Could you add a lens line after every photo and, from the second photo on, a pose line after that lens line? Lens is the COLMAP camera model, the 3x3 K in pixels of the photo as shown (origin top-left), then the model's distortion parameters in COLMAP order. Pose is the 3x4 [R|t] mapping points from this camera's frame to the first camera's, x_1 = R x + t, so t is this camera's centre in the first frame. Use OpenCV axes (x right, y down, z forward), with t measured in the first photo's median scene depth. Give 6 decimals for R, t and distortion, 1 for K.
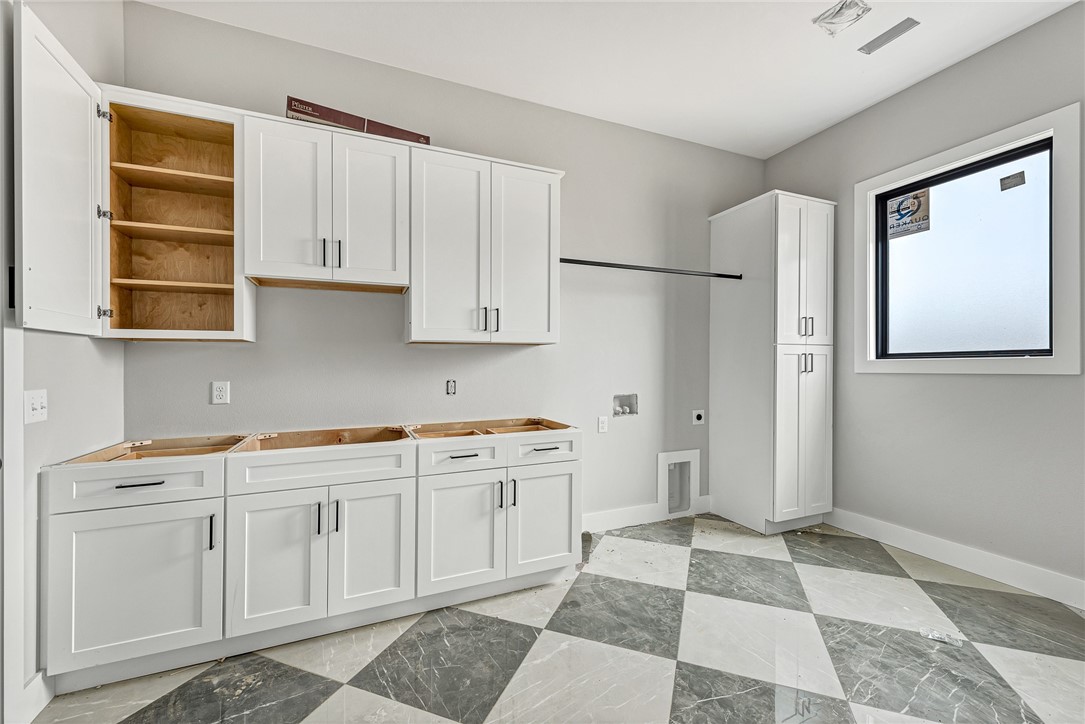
lens RADIAL K [[436.3, 0, 544.9], [0, 436.3, 363.1], [0, 0, 1]] dist [0.010135, -0.000641]
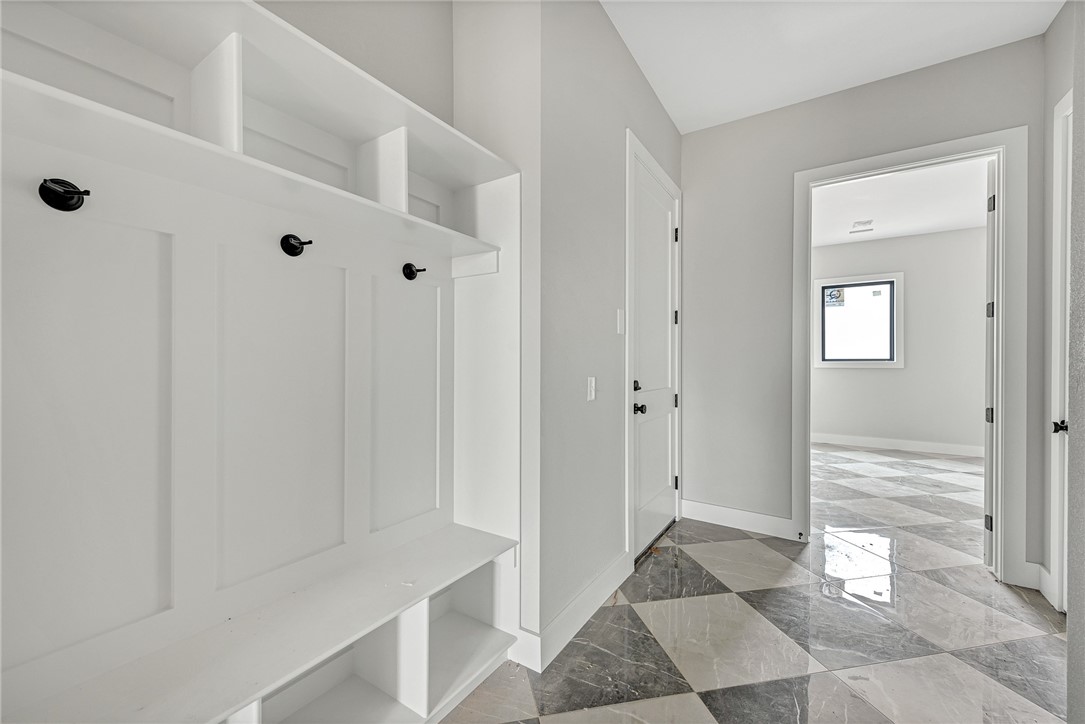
lens RADIAL K [[436.3, 0, 535.6], [0, 436.3, 363.1], [0, 0, 1]] dist [0.010135, -0.000641]
pose [[0.841381, 0.005372, 0.540416, -1.883854], [-0.004148, 0.999985, -0.003483, 0.013505], [-0.540427, 0.000689, 0.841391, -0.072618]]
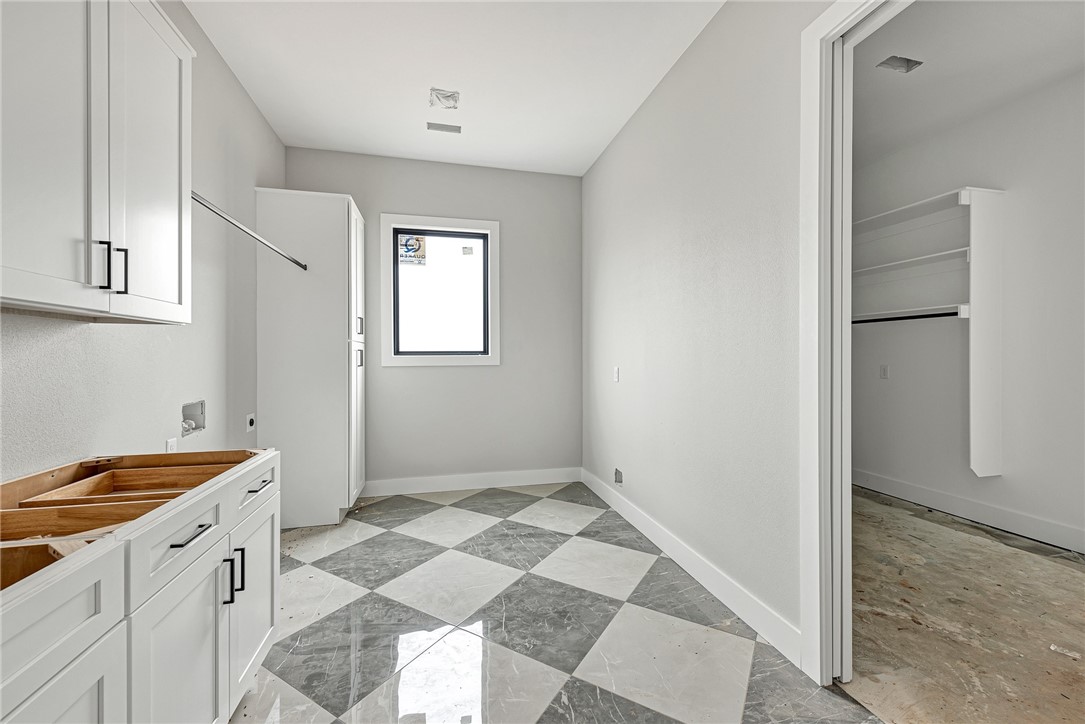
lens RADIAL K [[436.3, 0, 545.5], [0, 436.3, 360.9], [0, 0, 1]] dist [0.010135, -0.000641]
pose [[0.169300, -0.002164, 0.985562, -0.504441], [-0.001550, 0.999996, 0.002462, 0.003855], [-0.985563, -0.001944, 0.169296, 0.400946]]
